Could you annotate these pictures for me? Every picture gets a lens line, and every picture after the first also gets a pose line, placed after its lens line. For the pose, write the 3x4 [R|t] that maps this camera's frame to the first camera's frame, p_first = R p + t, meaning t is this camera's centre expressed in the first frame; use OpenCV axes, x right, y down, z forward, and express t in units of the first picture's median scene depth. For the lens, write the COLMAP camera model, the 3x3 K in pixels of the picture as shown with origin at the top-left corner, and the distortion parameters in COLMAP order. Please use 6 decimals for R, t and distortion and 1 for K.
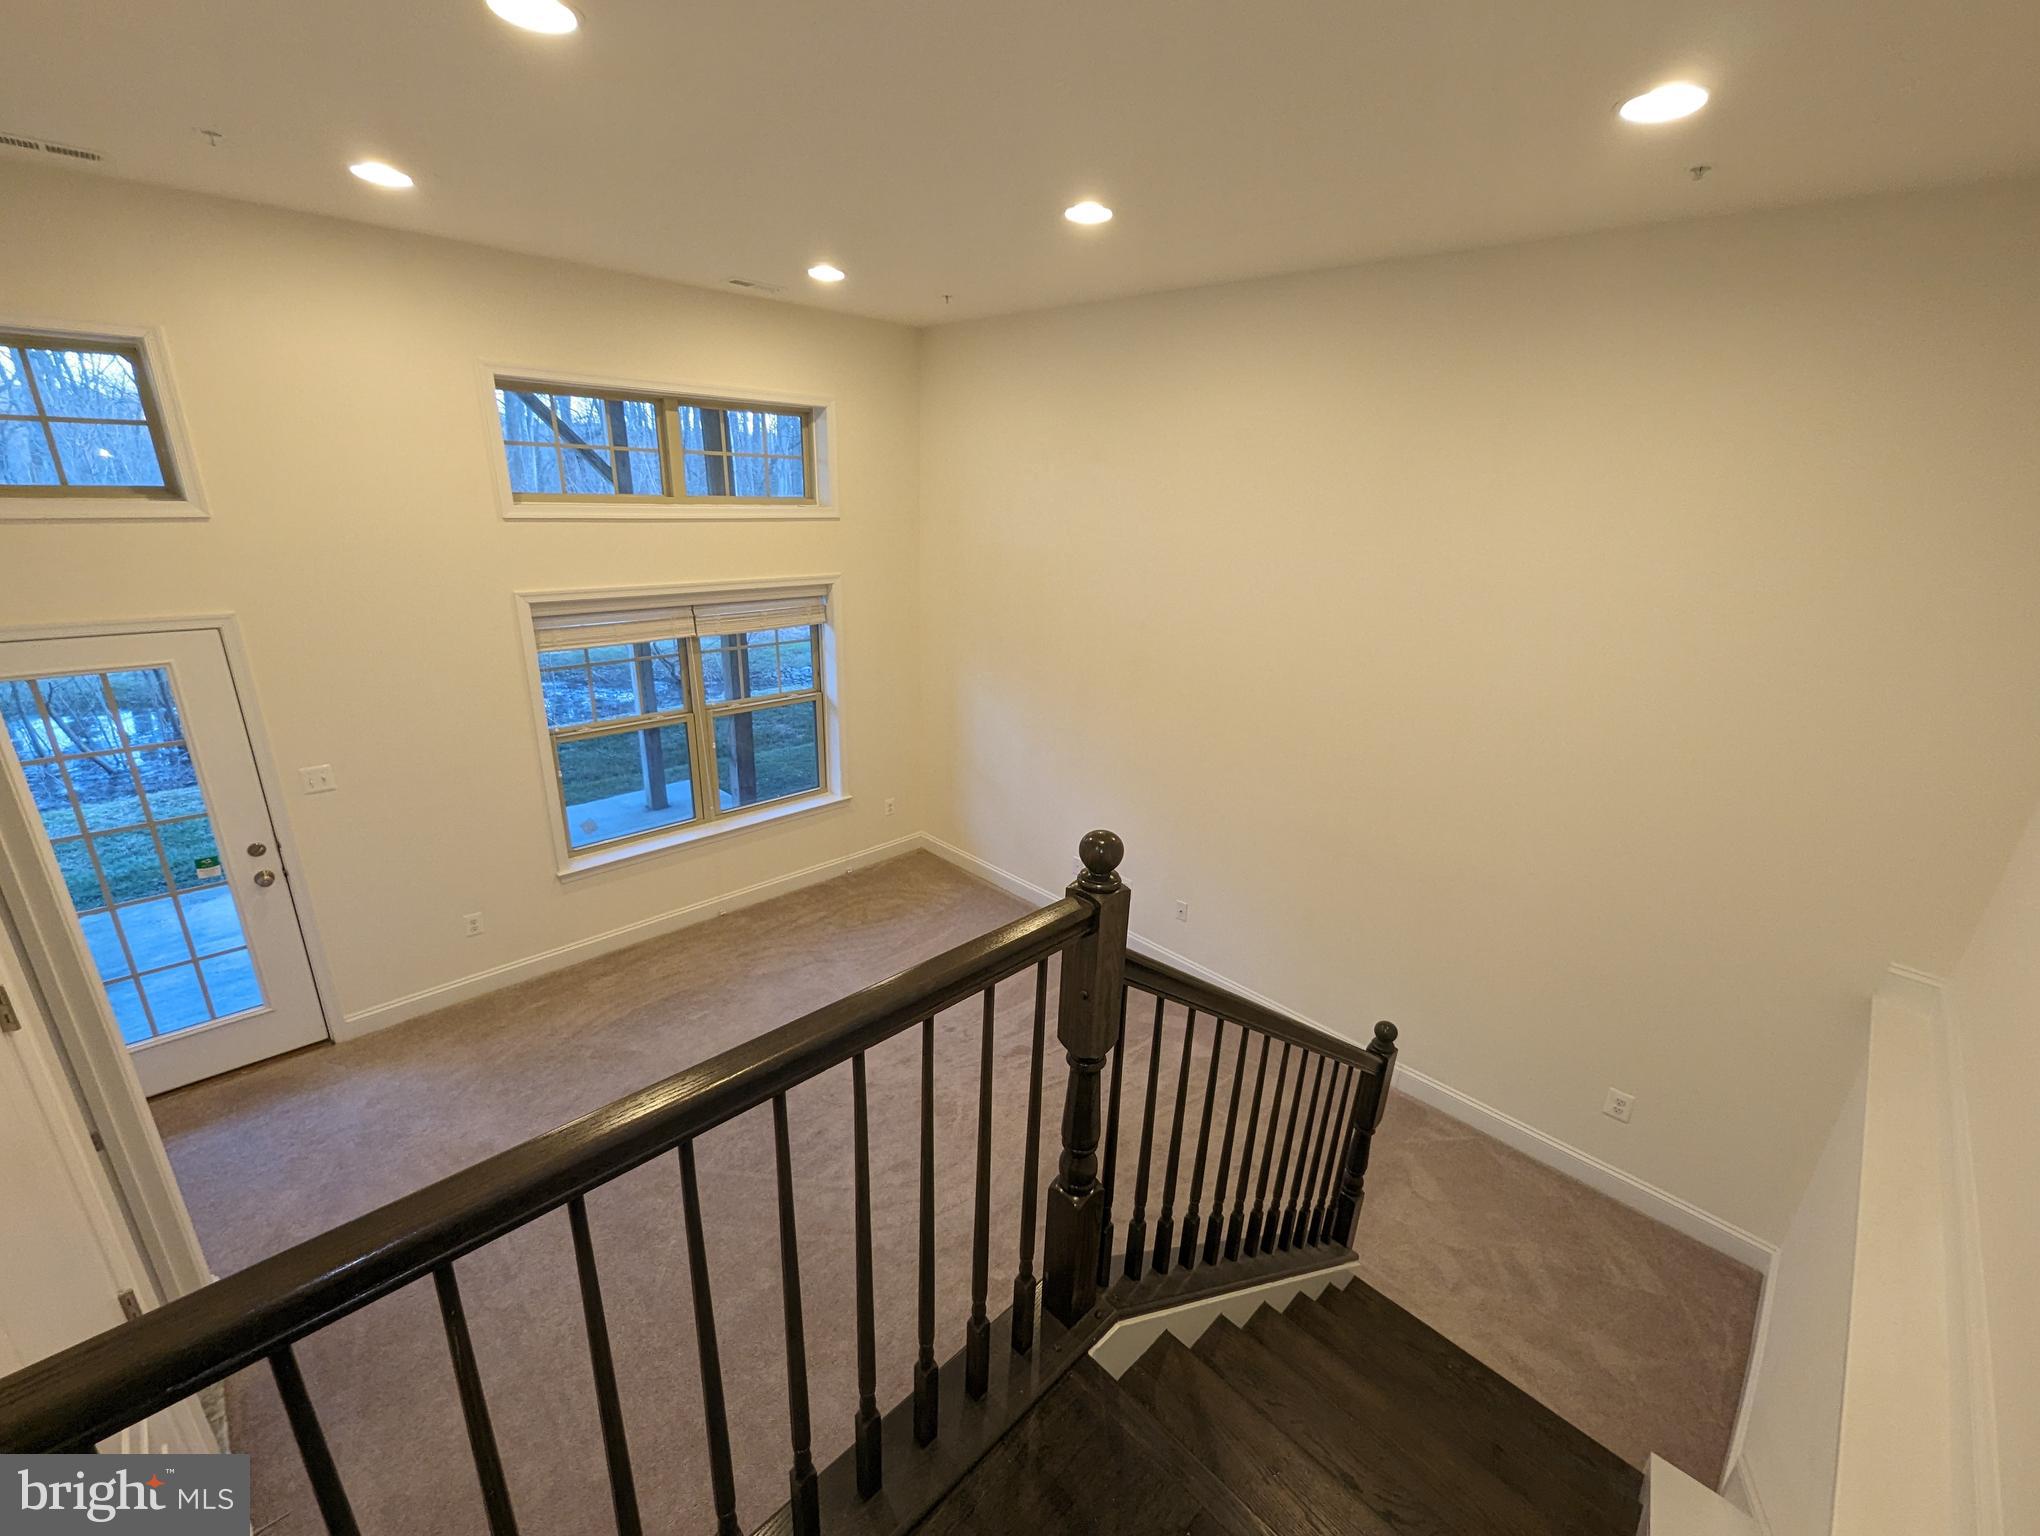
lens RADIAL K [[830.4, 0, 1015.1], [0, 830.4, 770.0], [0, 0, 1]] dist [0.001820, -0.001388]
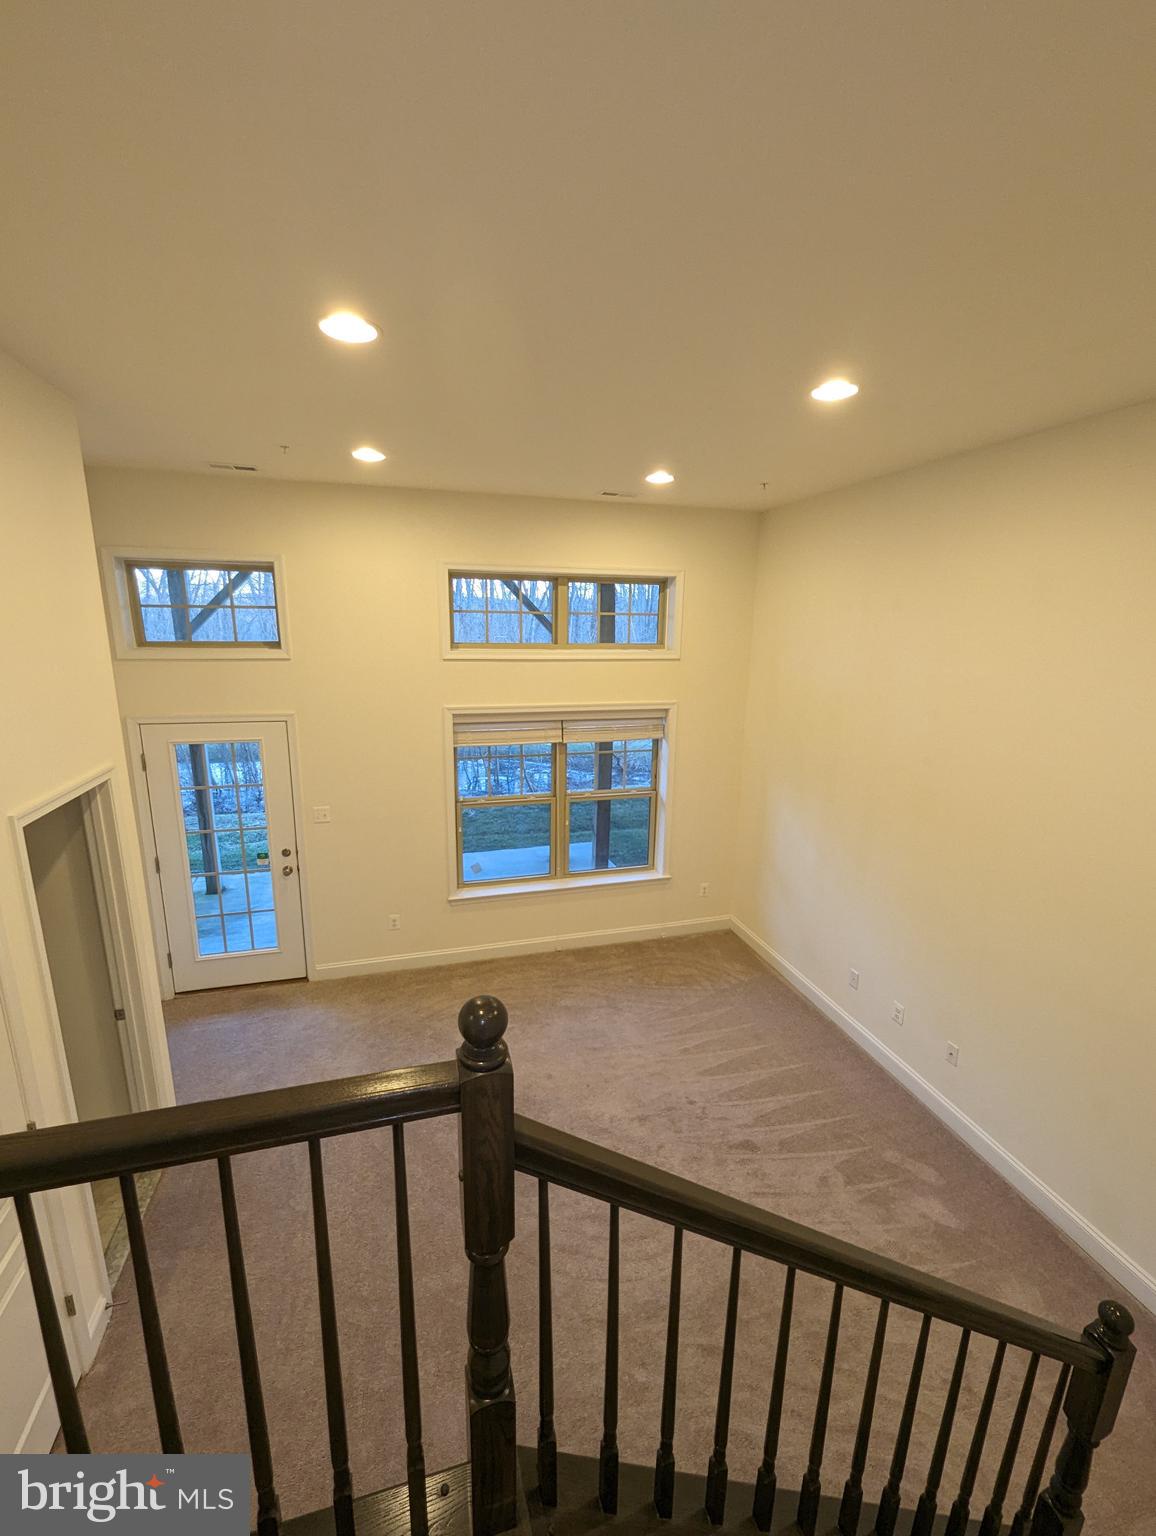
lens RADIAL K [[625.2, 0, 574.4], [0, 625.2, 767.8], [0, 0, 1]] dist [0.001820, -0.001388]
pose [[0.876870, 0.083431, -0.473433, 0.129902], [-0.140364, 0.986344, -0.086157, -0.033655], [0.459780, 0.142001, 0.876606, 0.109398]]
